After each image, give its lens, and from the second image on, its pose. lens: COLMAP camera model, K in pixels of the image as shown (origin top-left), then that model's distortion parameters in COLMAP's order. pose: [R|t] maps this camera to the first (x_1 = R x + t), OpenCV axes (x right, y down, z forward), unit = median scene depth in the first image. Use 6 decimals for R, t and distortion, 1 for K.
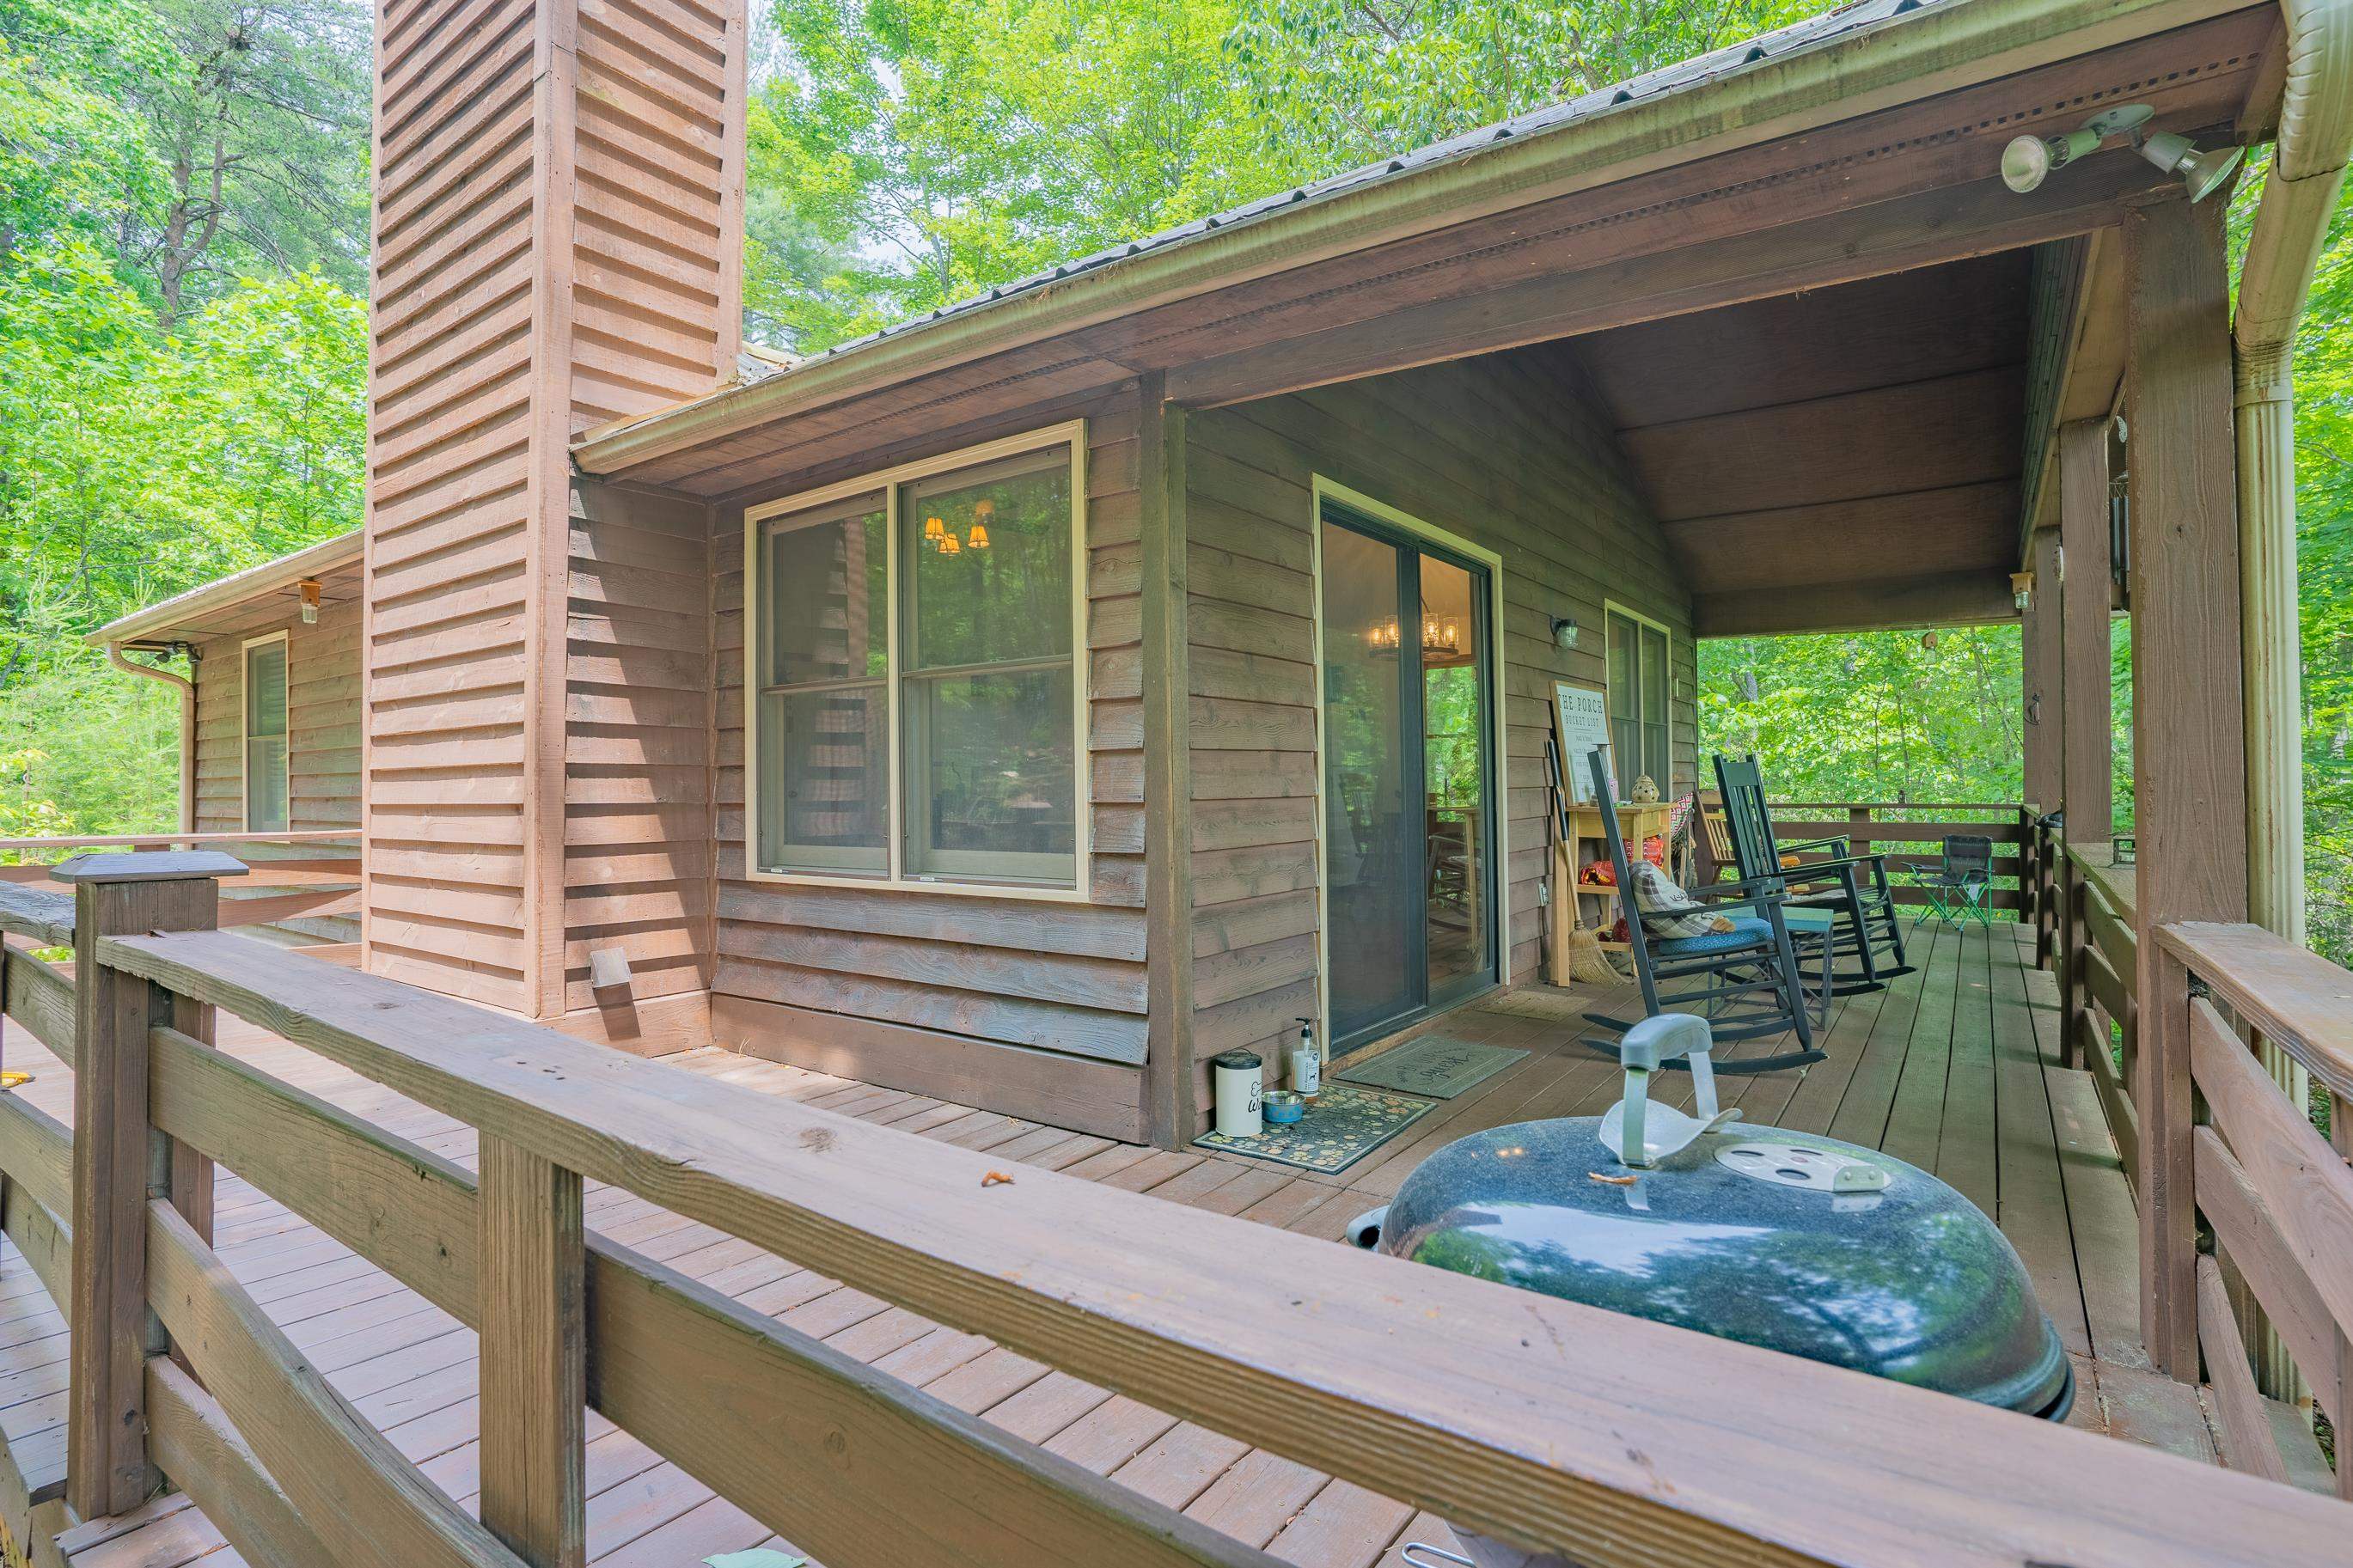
lens RADIAL K [[1141.5, 0, 1161.3], [0, 1141.5, 774.1], [0, 0, 1]] dist [-0.043306, 0.012195]
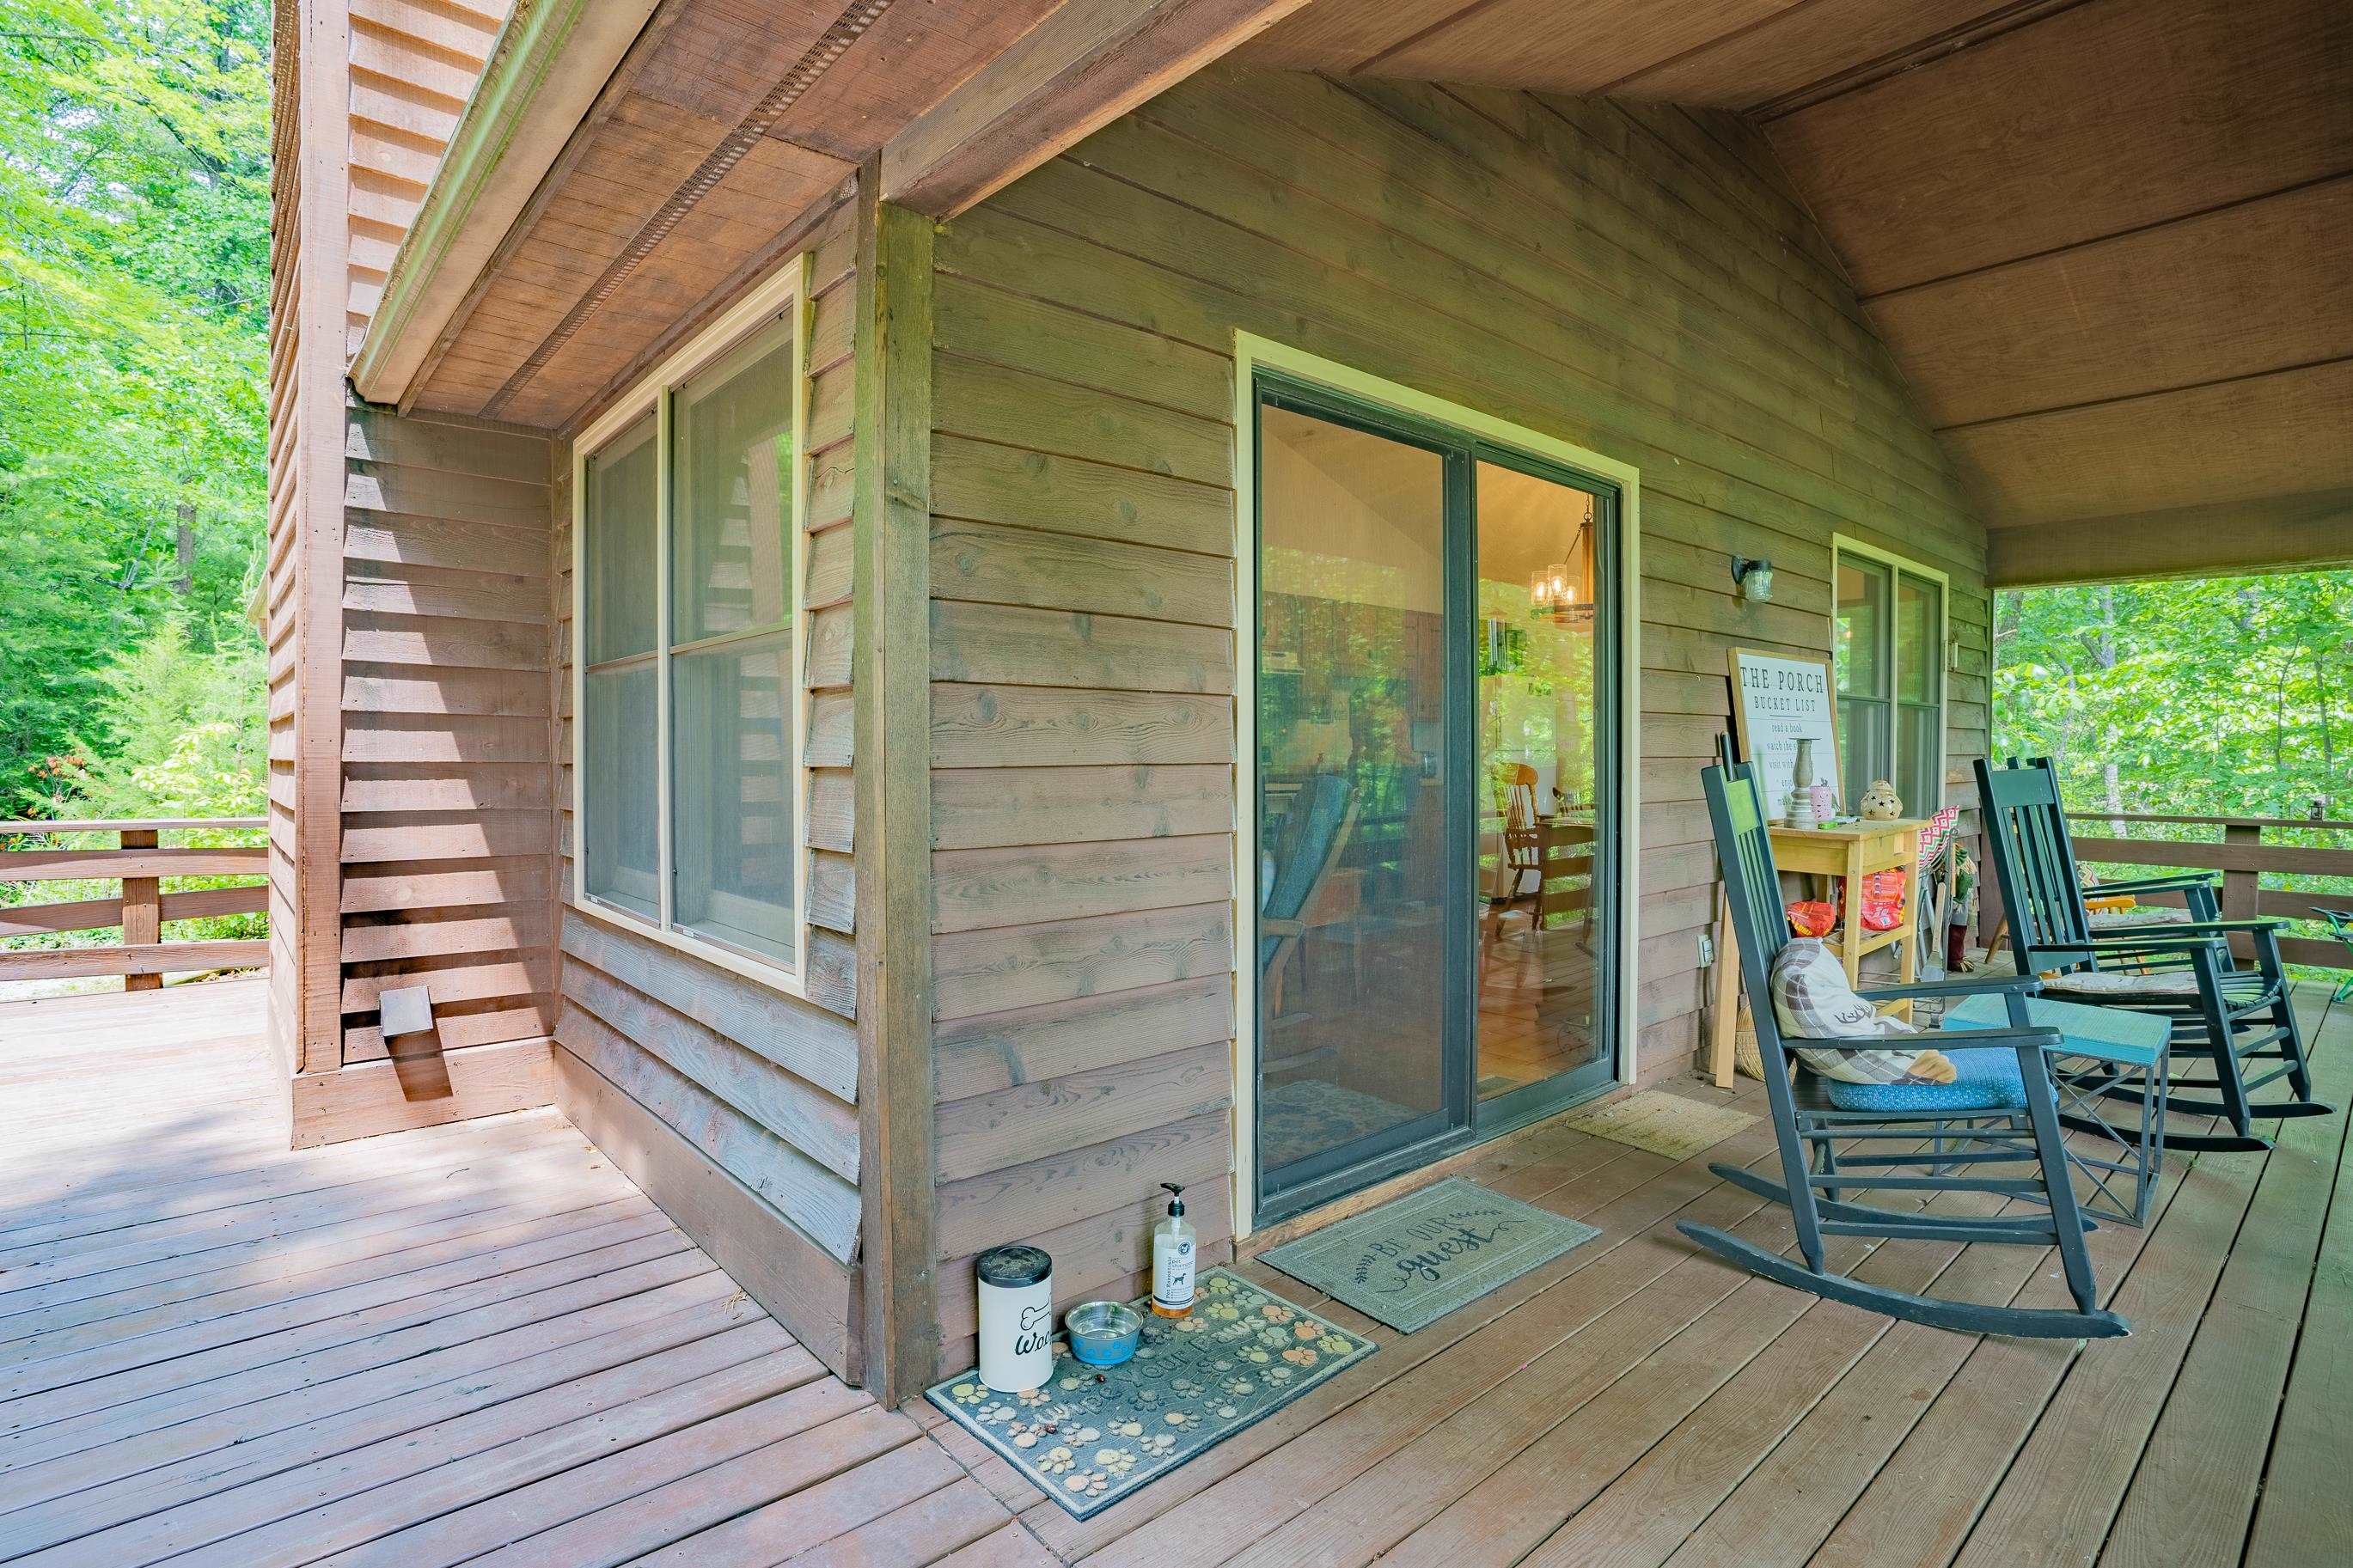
lens RADIAL K [[1141.5, 0, 1164.5], [0, 1141.5, 776.9], [0, 0, 1]] dist [-0.043306, 0.012195]
pose [[0.974704, 0.017504, -0.222813, 0.226636], [-0.010469, 0.999410, 0.032713, -0.030978], [0.223254, -0.029553, 0.974312, 0.336557]]
